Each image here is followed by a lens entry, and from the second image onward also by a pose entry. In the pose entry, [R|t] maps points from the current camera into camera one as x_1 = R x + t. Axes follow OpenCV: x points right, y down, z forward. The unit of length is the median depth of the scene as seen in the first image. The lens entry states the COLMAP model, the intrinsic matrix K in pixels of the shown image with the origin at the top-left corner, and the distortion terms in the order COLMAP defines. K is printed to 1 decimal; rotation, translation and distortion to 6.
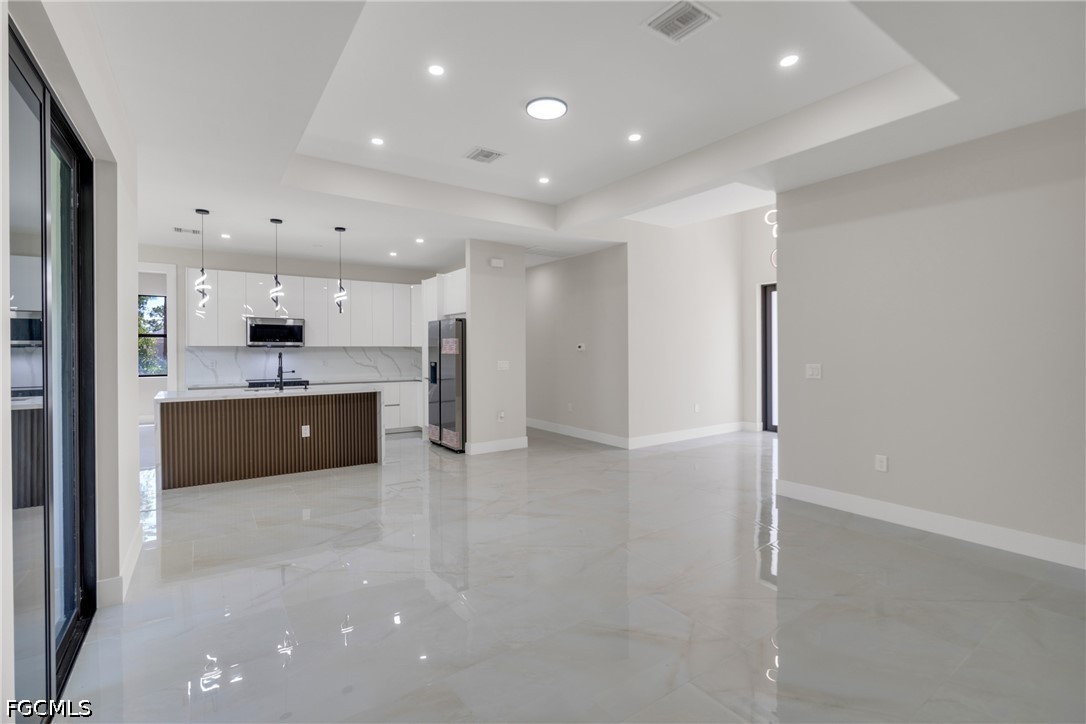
lens RADIAL K [[493.4, 0, 541.5], [0, 493.4, 355.4], [0, 0, 1]] dist [-0.010495, 0.002613]
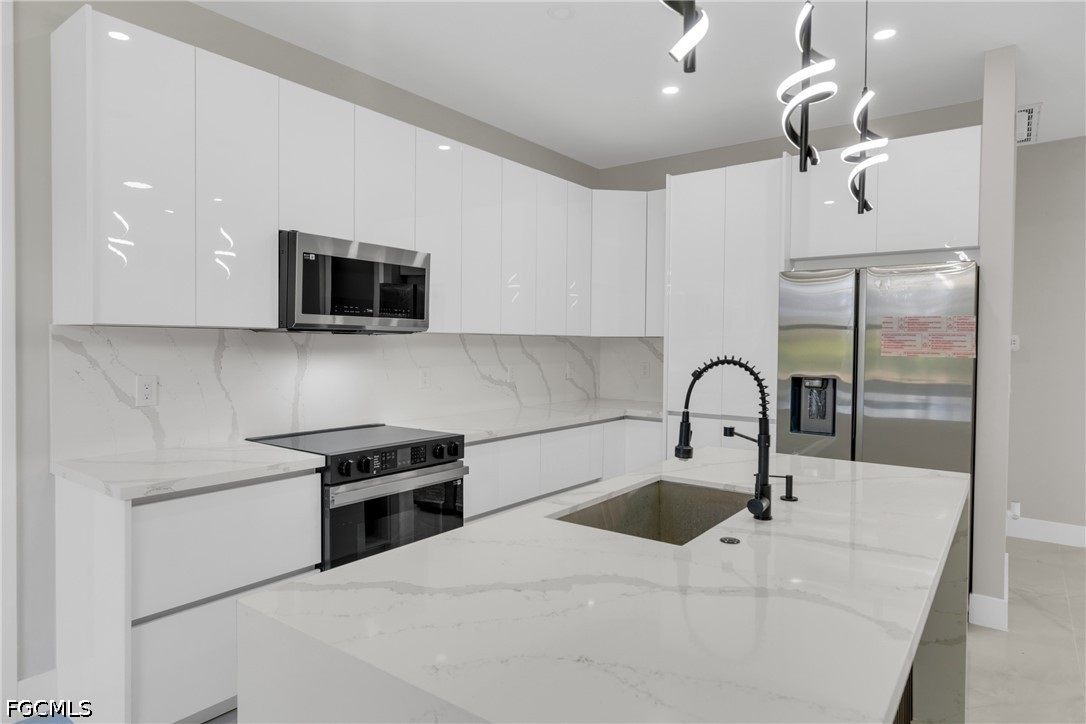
lens RADIAL K [[641.3, 0, 535.5], [0, 641.3, 356.5], [0, 0, 1]] dist [-0.001064, -0.000090]
pose [[0.952271, 0.004138, 0.305226, -0.610701], [-0.007020, 0.999941, 0.008346, -0.005896], [-0.305173, -0.010090, 0.952243, 0.627188]]
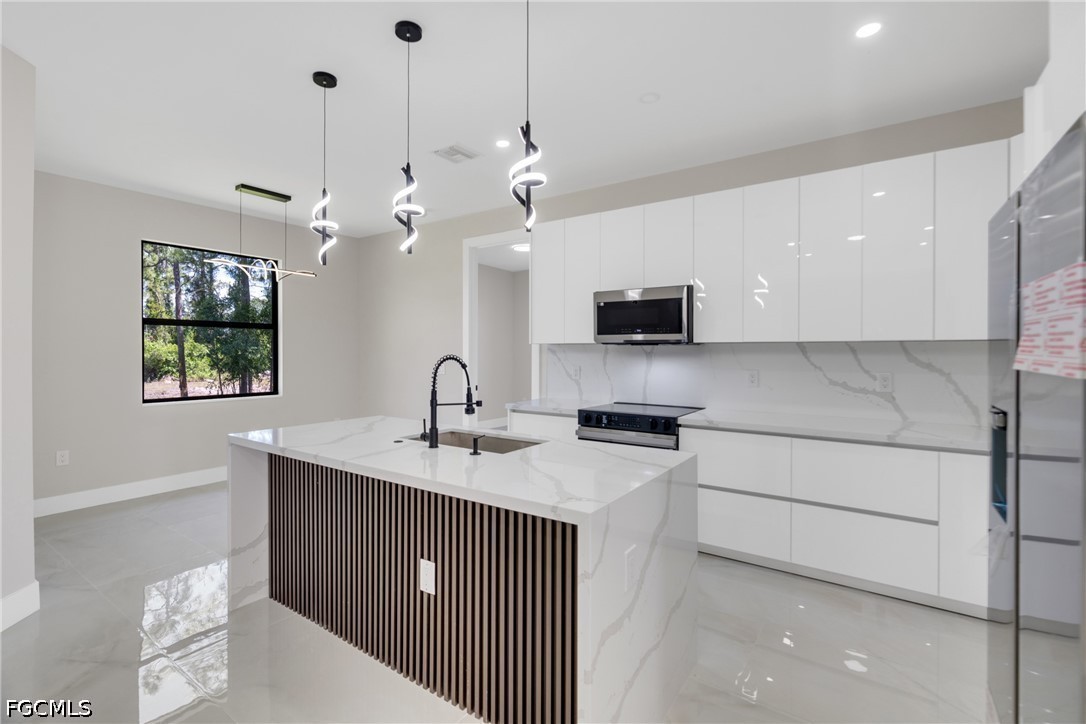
lens RADIAL K [[493.4, 0, 541.7], [0, 493.4, 356.2], [0, 0, 1]] dist [-0.010495, 0.002613]
pose [[0.346097, 0.011660, -0.938126, -0.100401], [-0.014604, 0.999869, 0.007039, -0.006668], [0.938085, 0.011265, 0.346222, 0.793825]]
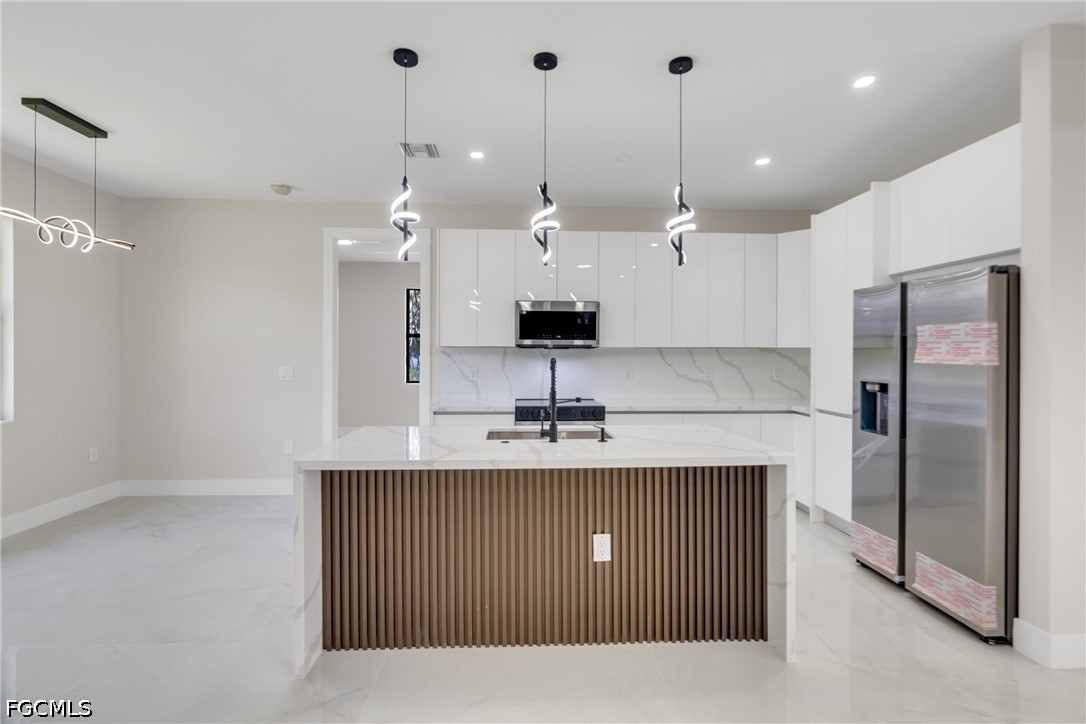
lens RADIAL K [[493.4, 0, 542.6], [0, 493.4, 352.1], [0, 0, 1]] dist [-0.010495, 0.002613]
pose [[0.849149, 0.003868, -0.528139, -0.251999], [-0.011530, 0.999871, -0.011215, -0.004892], [0.528027, 0.015613, 0.849084, 0.514352]]
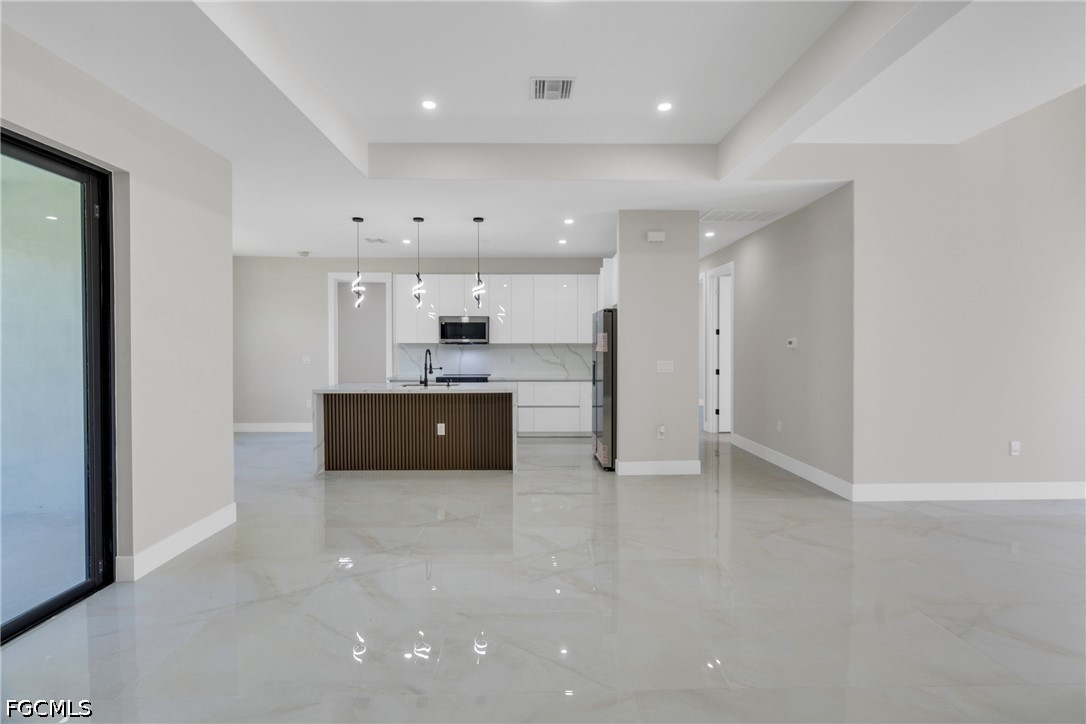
lens RADIAL K [[493.4, 0, 542.1], [0, 493.4, 353.2], [0, 0, 1]] dist [-0.010495, 0.002613]
pose [[0.833559, 0.008086, -0.552371, 0.193143], [-0.007399, 0.999967, 0.003471, -0.002109], [0.552381, 0.001193, 0.833591, 0.241930]]
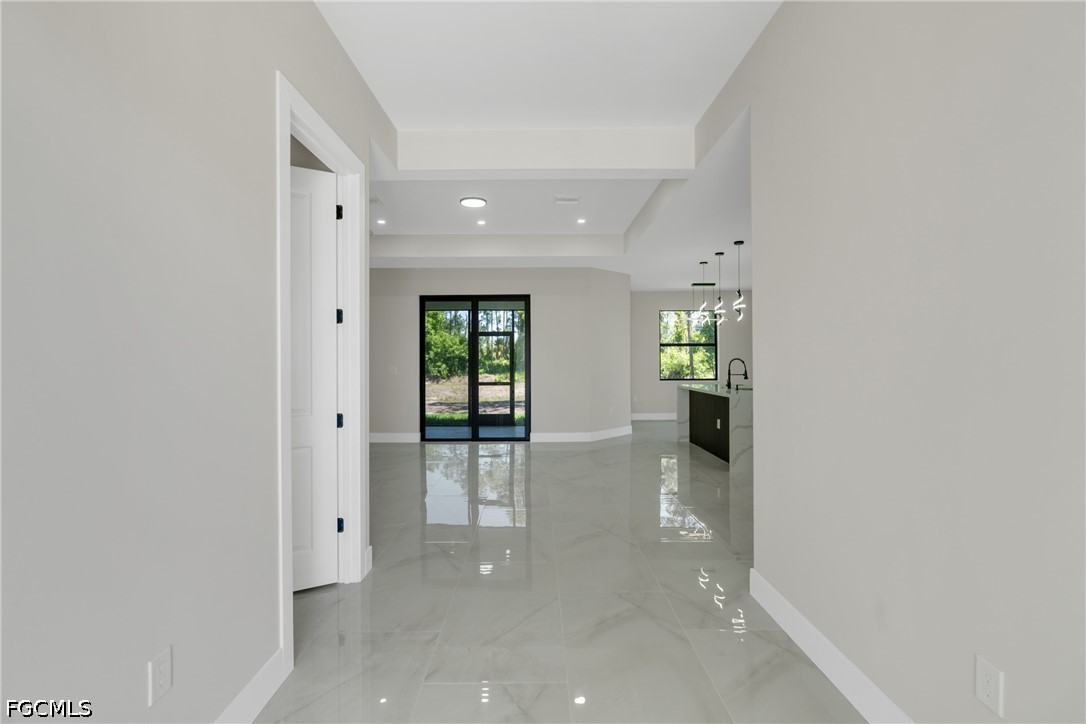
lens RADIAL K [[493.4, 0, 536.8], [0, 493.4, 359.5], [0, 0, 1]] dist [-0.010495, 0.002613]
pose [[-0.568060, 0.005724, -0.822967, 0.627538], [-0.003748, 0.999947, 0.009542, -0.009052], [0.822979, 0.008505, -0.568009, 1.095341]]
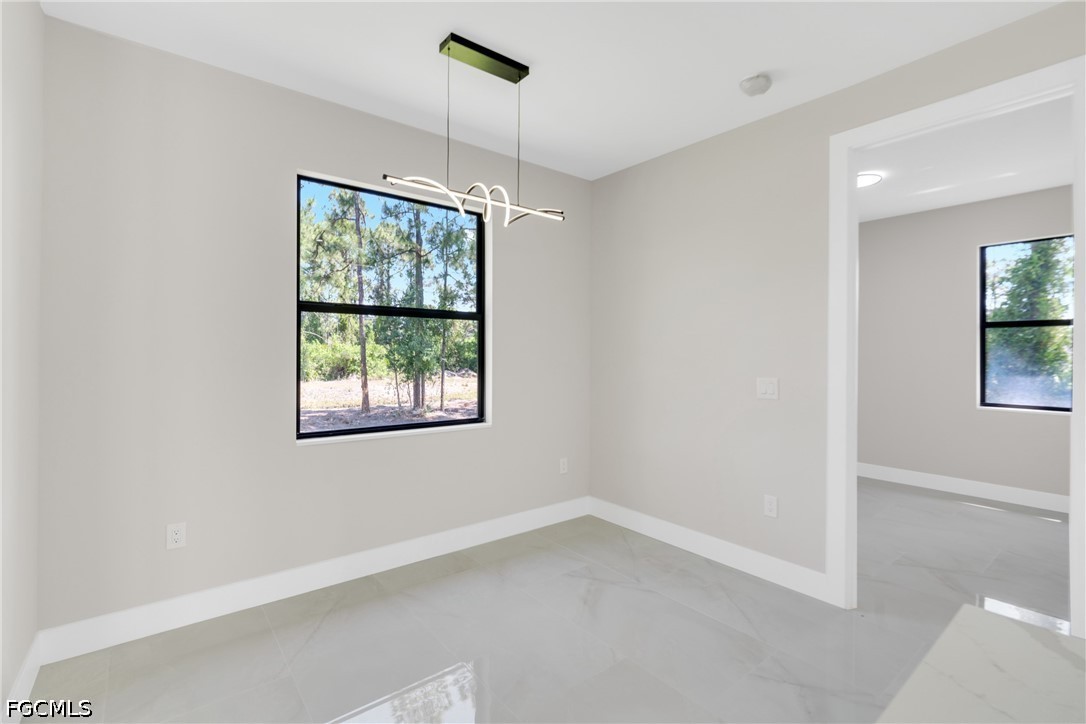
lens RADIAL K [[493.4, 0, 542.2], [0, 493.4, 354.2], [0, 0, 1]] dist [-0.010495, 0.002613]
pose [[0.064830, 0.007304, -0.997870, -0.507466], [-0.016652, 0.999842, 0.006237, -0.008196], [0.997757, 0.016212, 0.064942, 0.688247]]
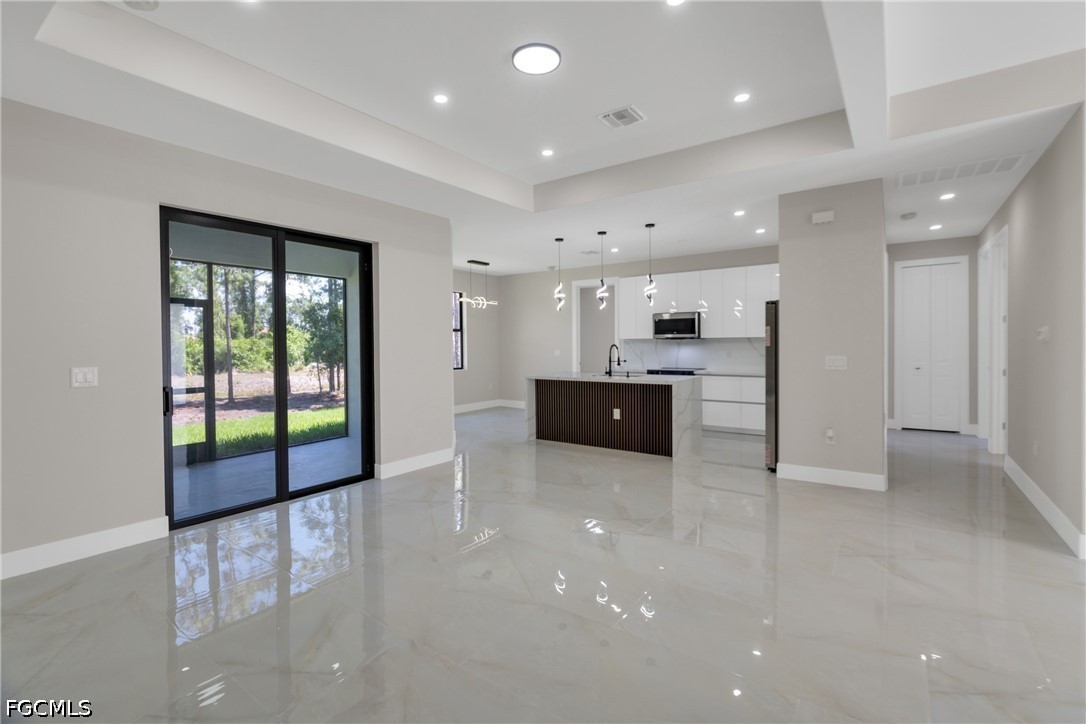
lens RADIAL K [[493.4, 0, 541.5], [0, 493.4, 353.1], [0, 0, 1]] dist [-0.010495, 0.002613]
pose [[0.330759, 0.018103, -0.943542, 0.439404], [-0.005280, 0.999836, 0.017332, -0.003184], [0.943701, -0.000751, 0.330800, 0.386175]]
